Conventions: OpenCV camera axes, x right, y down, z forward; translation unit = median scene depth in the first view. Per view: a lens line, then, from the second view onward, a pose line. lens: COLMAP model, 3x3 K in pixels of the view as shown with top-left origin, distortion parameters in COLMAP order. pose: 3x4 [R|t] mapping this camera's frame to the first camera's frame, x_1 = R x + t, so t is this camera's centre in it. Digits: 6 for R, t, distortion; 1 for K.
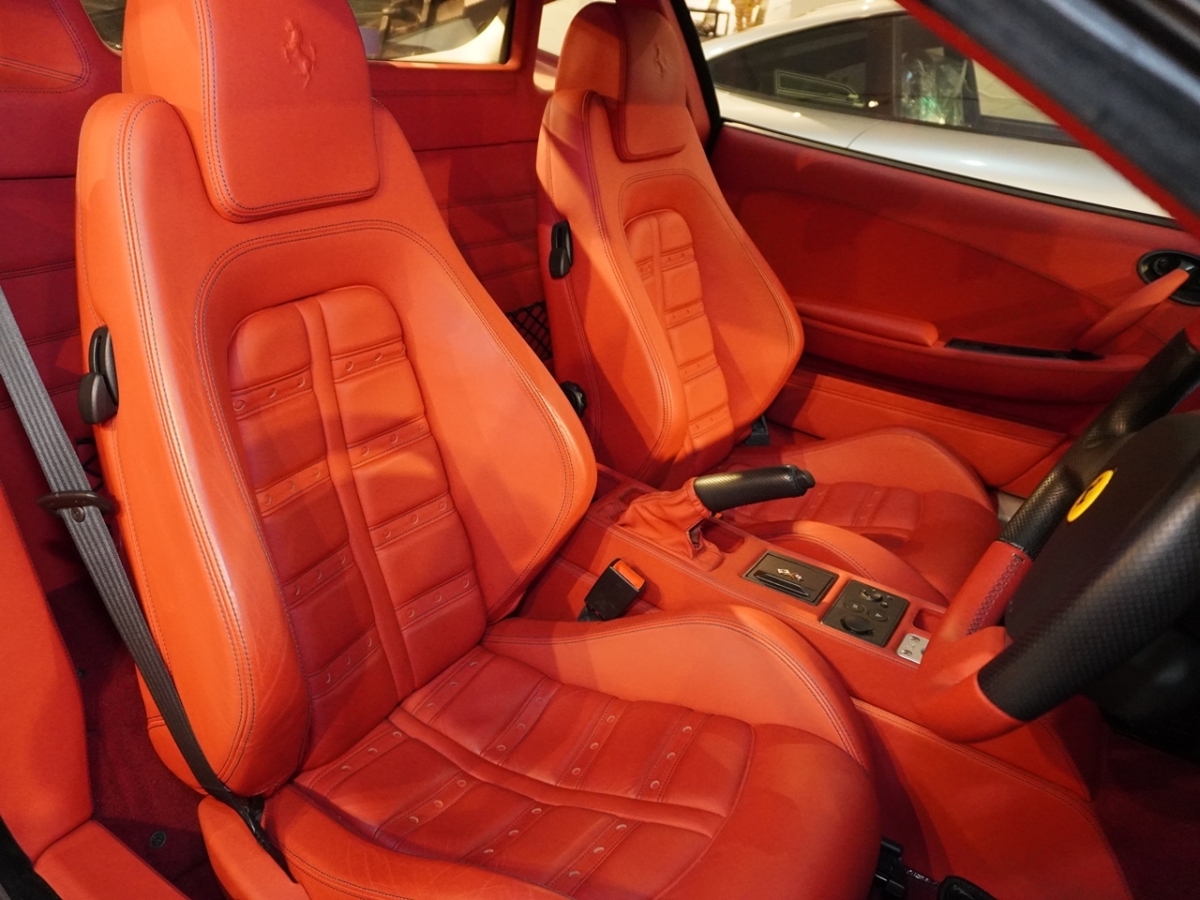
lens RADIAL K [[905.9, 0, 602.6], [0, 905.9, 466.5], [0, 0, 1]] dist [-0.027500, 0.001918]
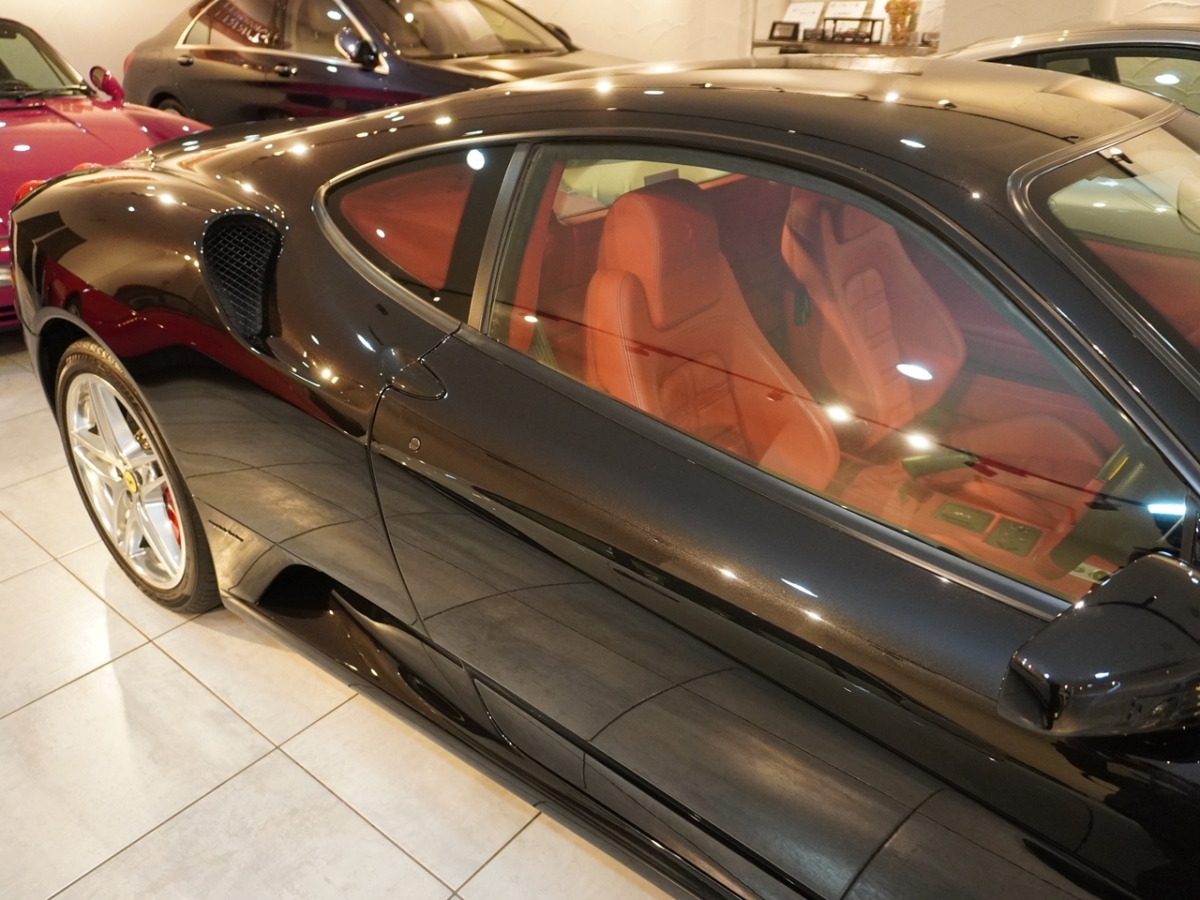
lens RADIAL K [[905.9, 0, 600.3], [0, 905.9, 472.8], [0, 0, 1]] dist [-0.004788, -0.000636]
pose [[0.988747, -0.020290, -0.148216, -0.162244], [0.028200, 0.998277, 0.051464, -0.048781], [0.146916, -0.055064, 0.987615, -0.578794]]
